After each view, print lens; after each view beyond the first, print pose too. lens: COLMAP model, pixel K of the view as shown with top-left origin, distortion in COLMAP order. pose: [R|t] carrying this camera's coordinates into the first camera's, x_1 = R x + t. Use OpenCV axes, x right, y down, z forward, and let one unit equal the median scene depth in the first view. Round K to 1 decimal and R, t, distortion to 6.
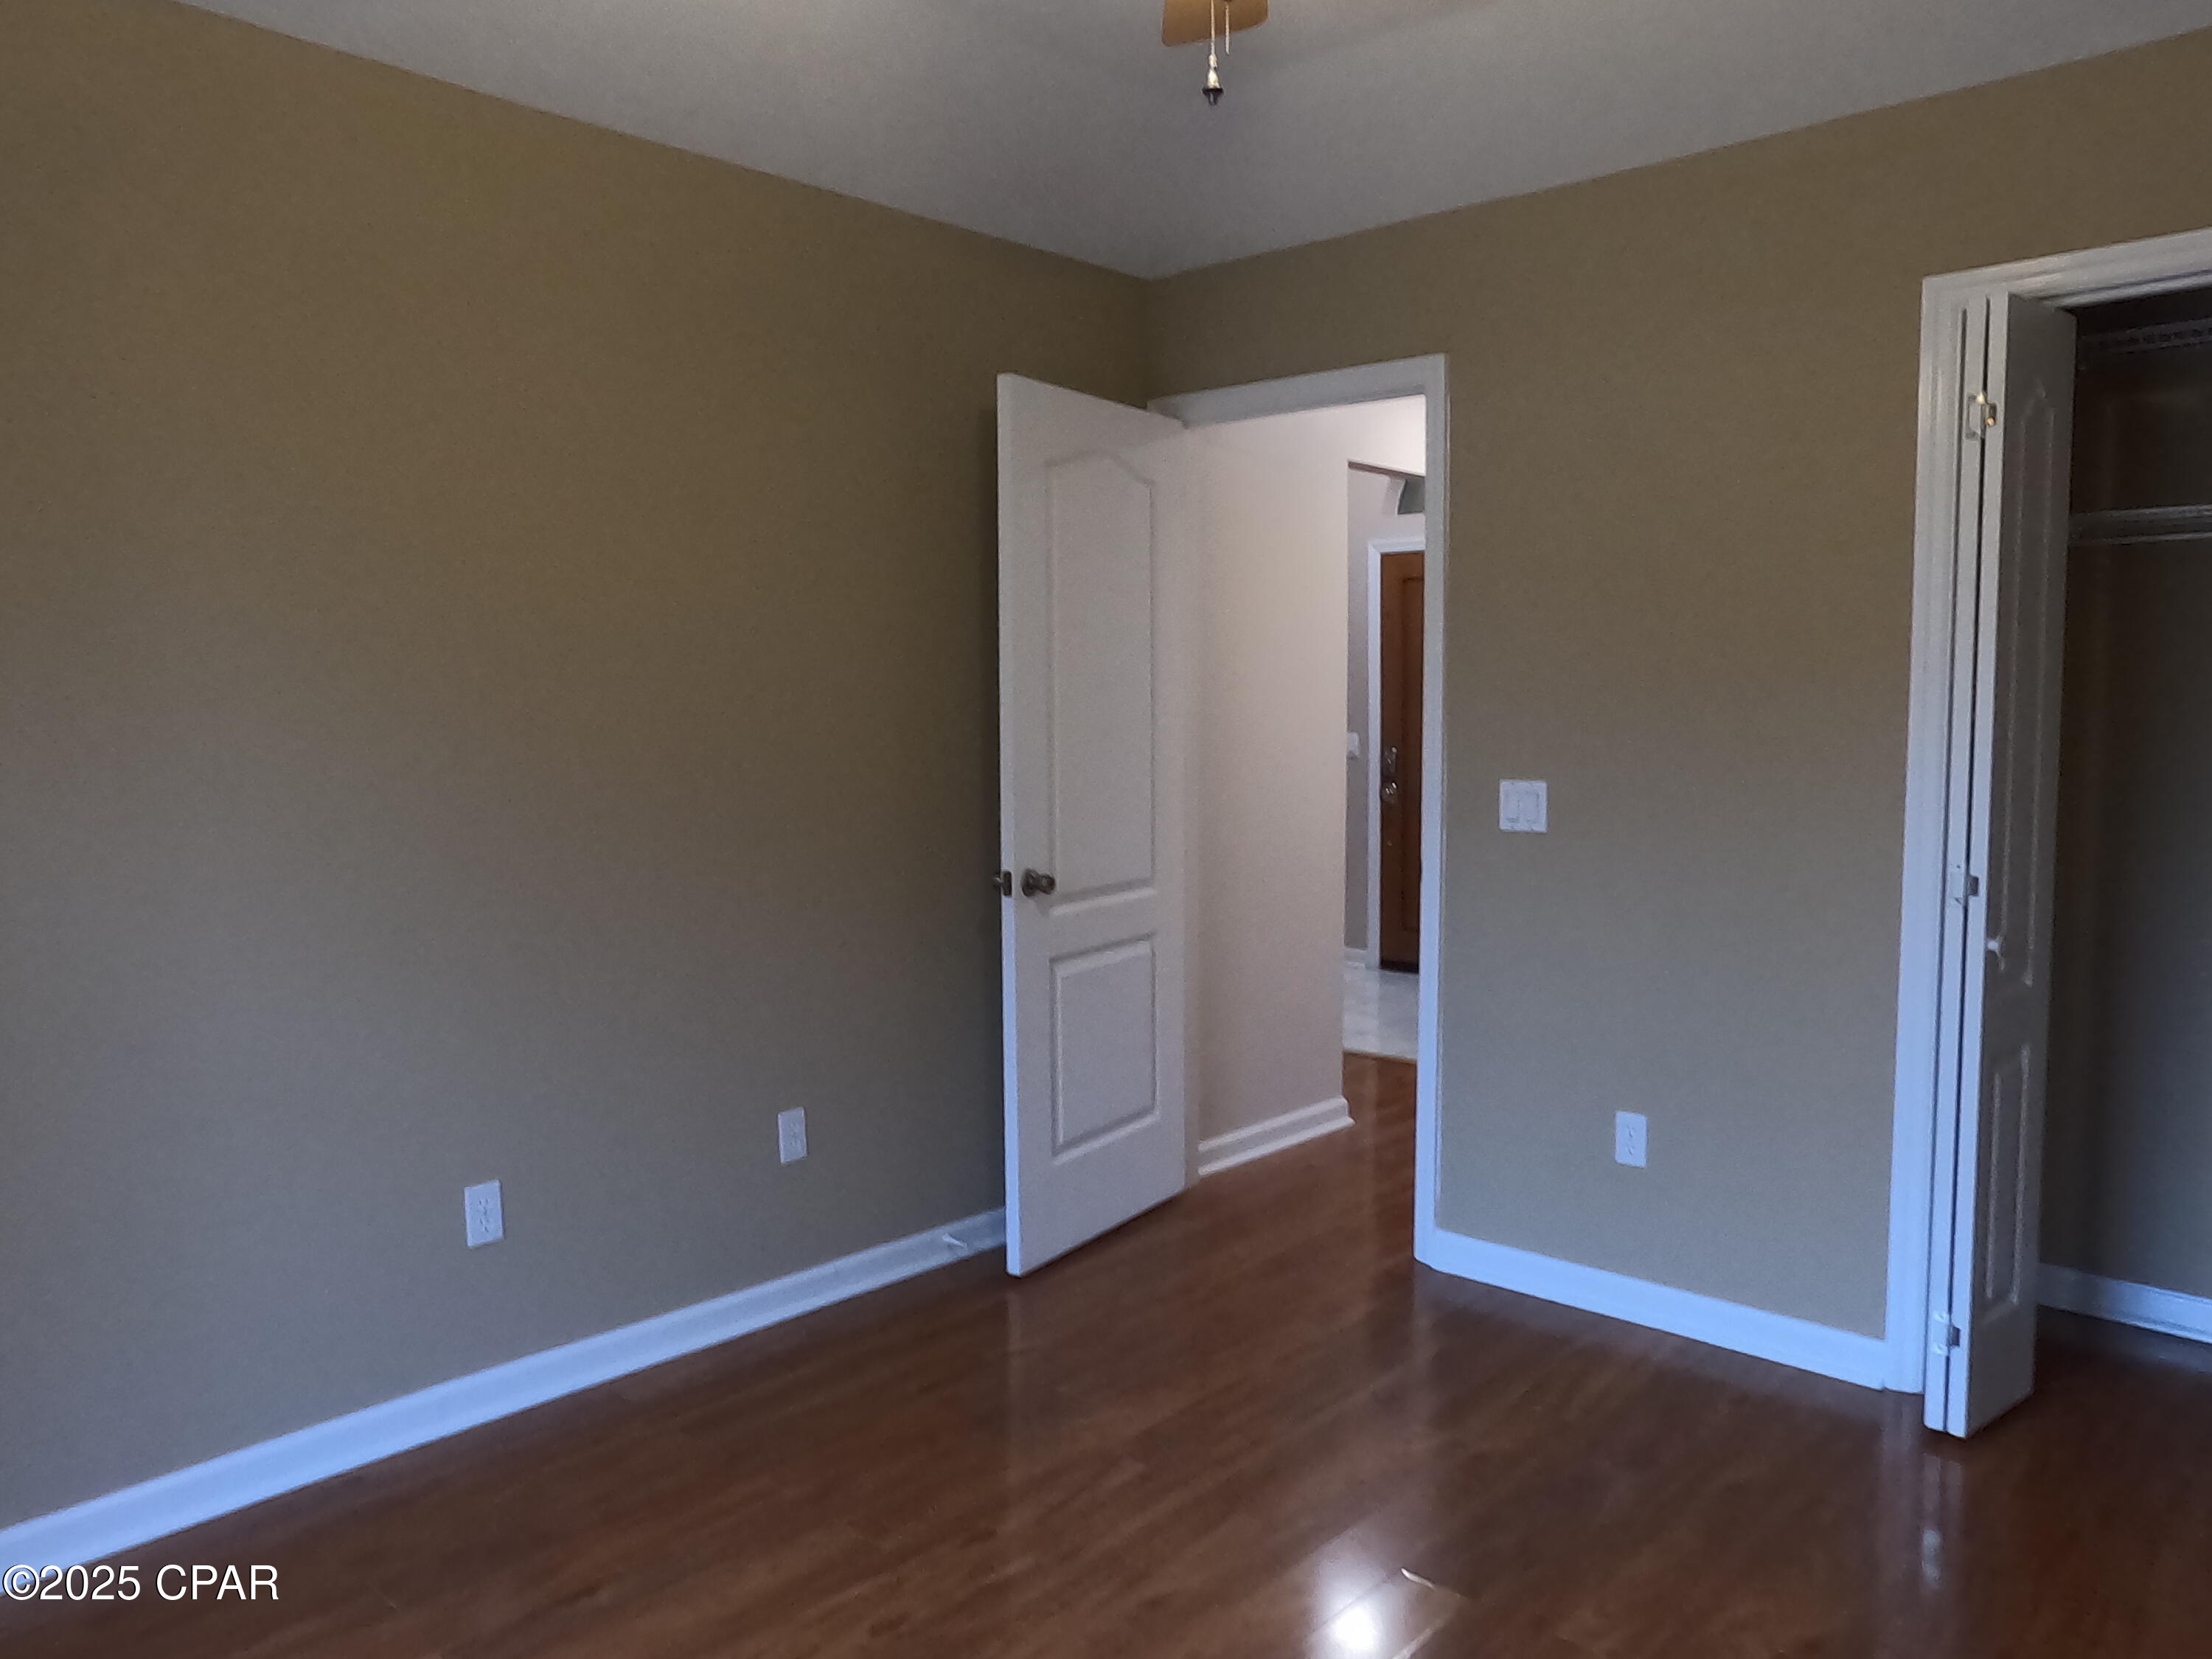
lens RADIAL K [[1604.9, 0, 1106.0], [0, 1604.9, 829.5], [0, 0, 1]] dist [-0.088757, 0.107069]
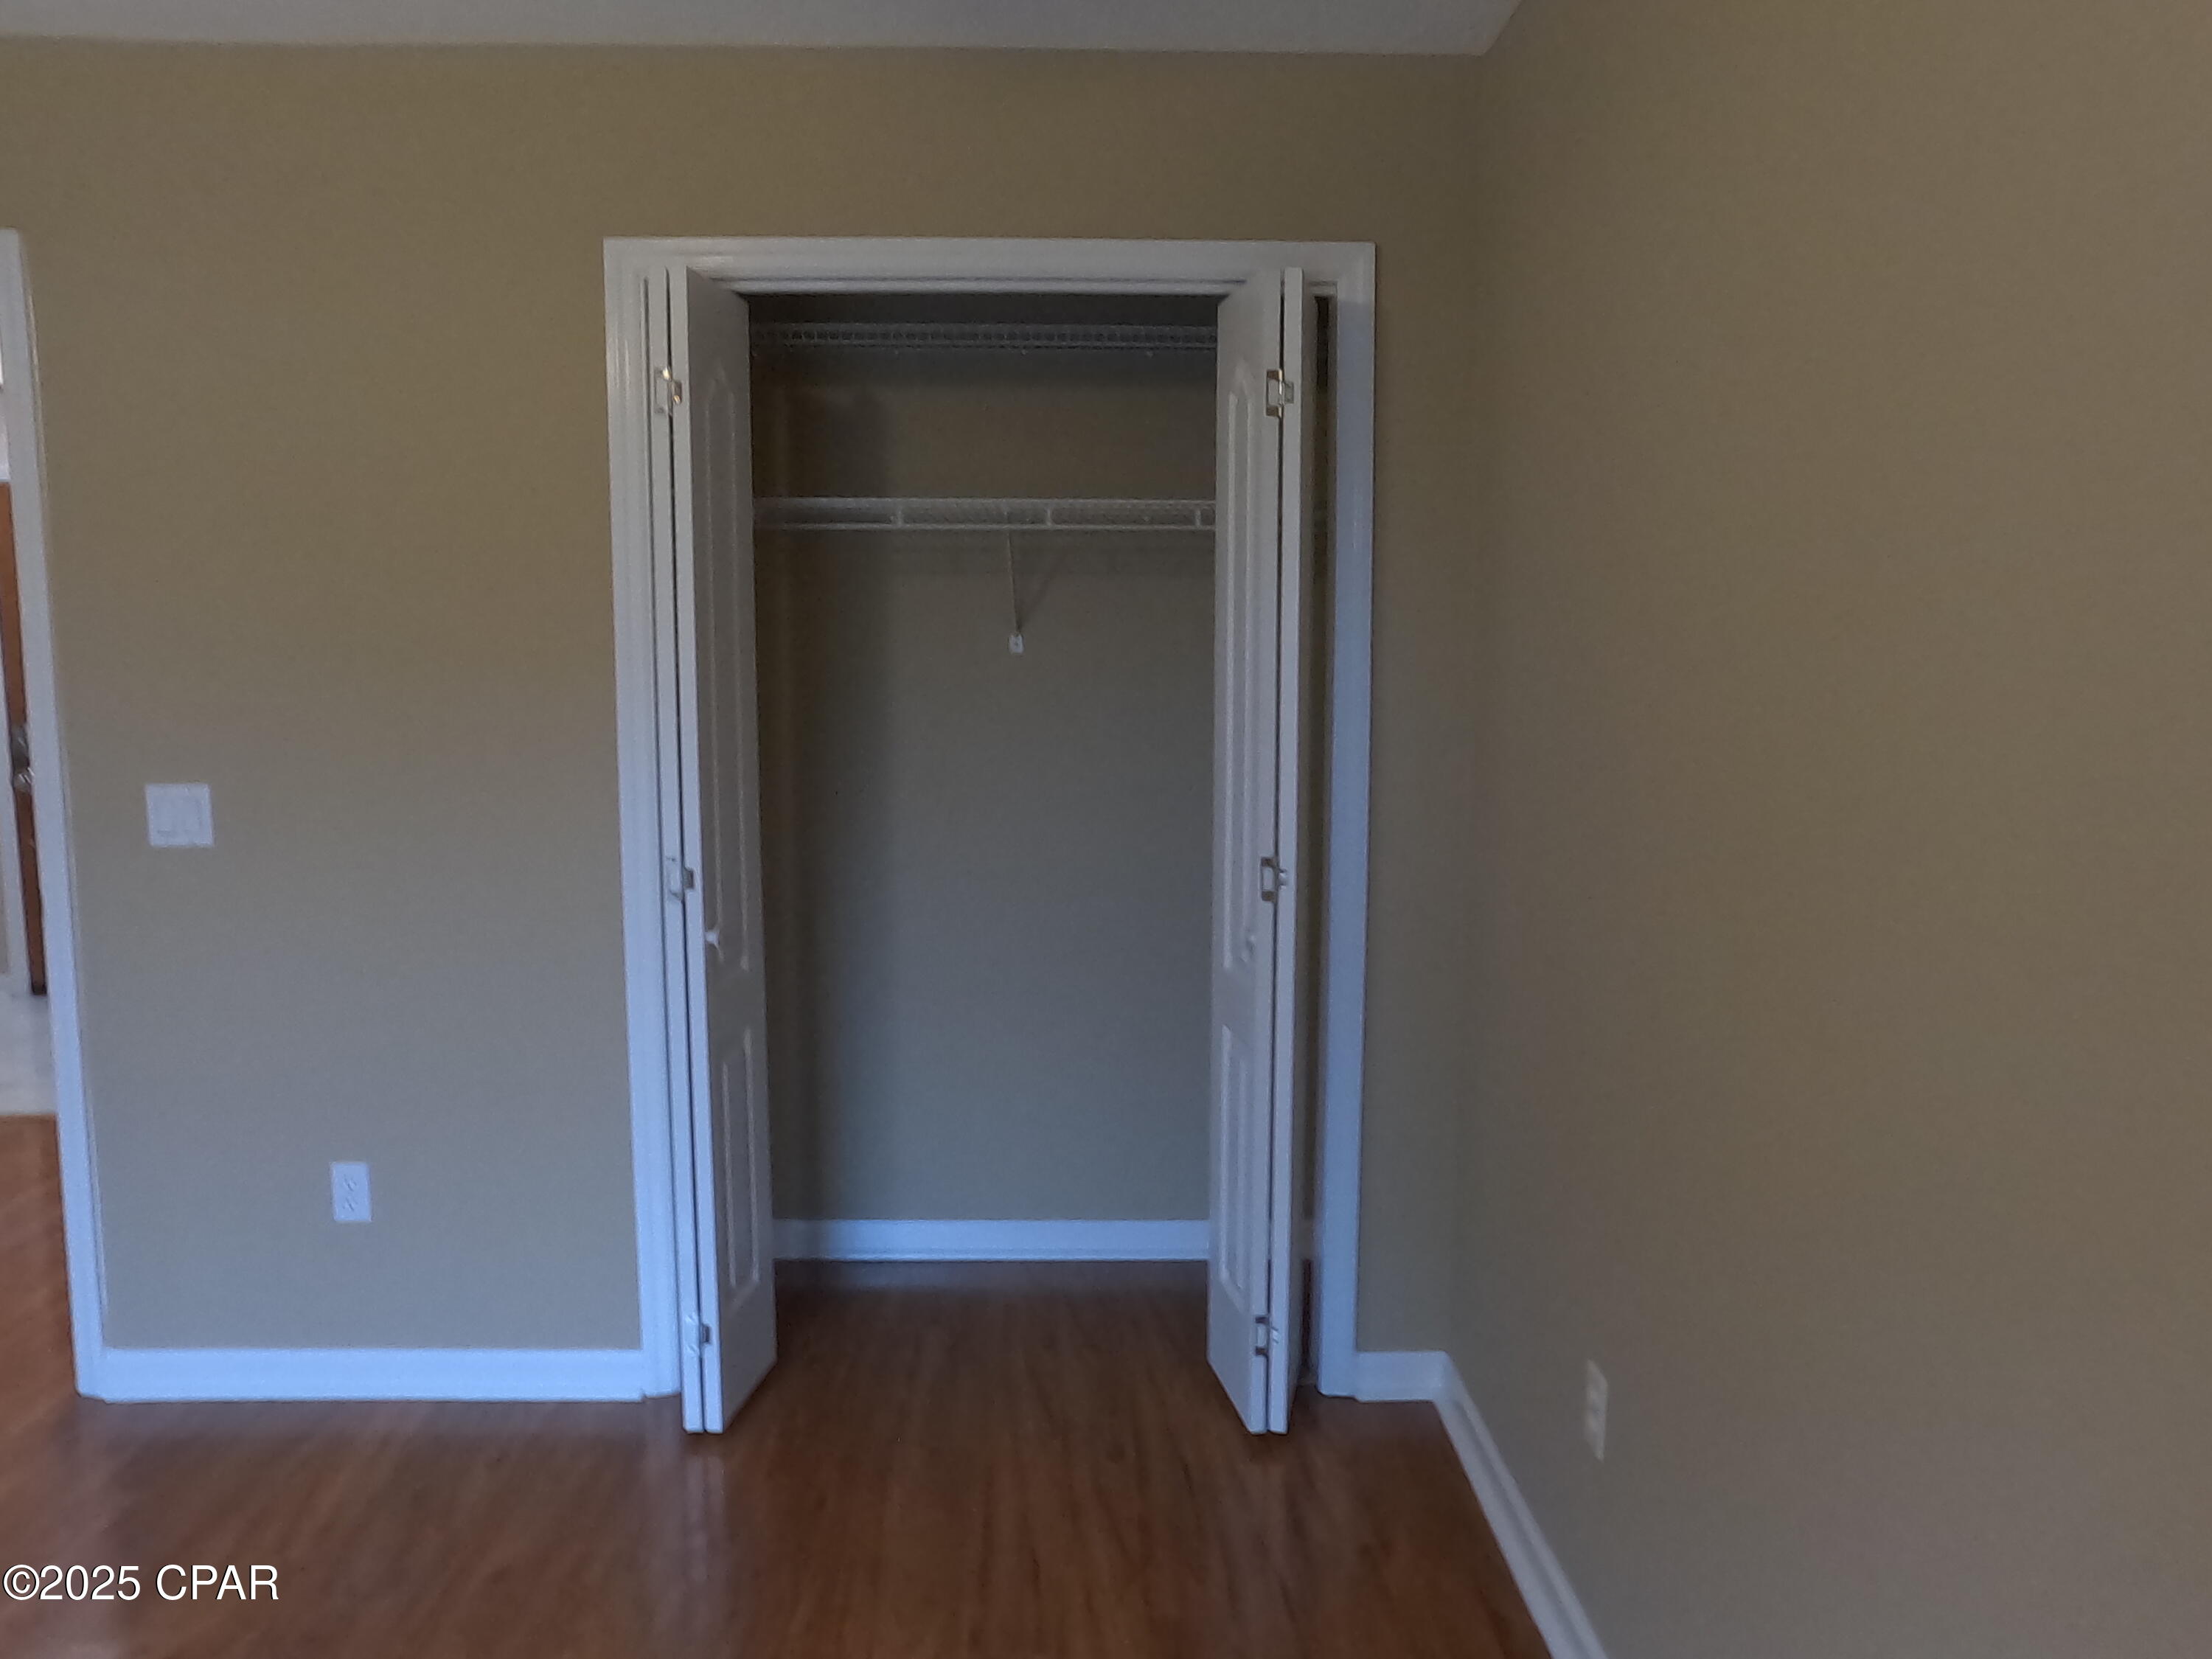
lens RADIAL K [[1604.9, 0, 1106.0], [0, 1604.9, 829.5], [0, 0, 1]] dist [-0.088757, 0.107069]
pose [[0.724511, -0.074694, 0.685205, 0.063355], [0.050706, 0.997193, 0.055089, -0.034959], [-0.687396, -0.005168, 0.726264, 0.107597]]
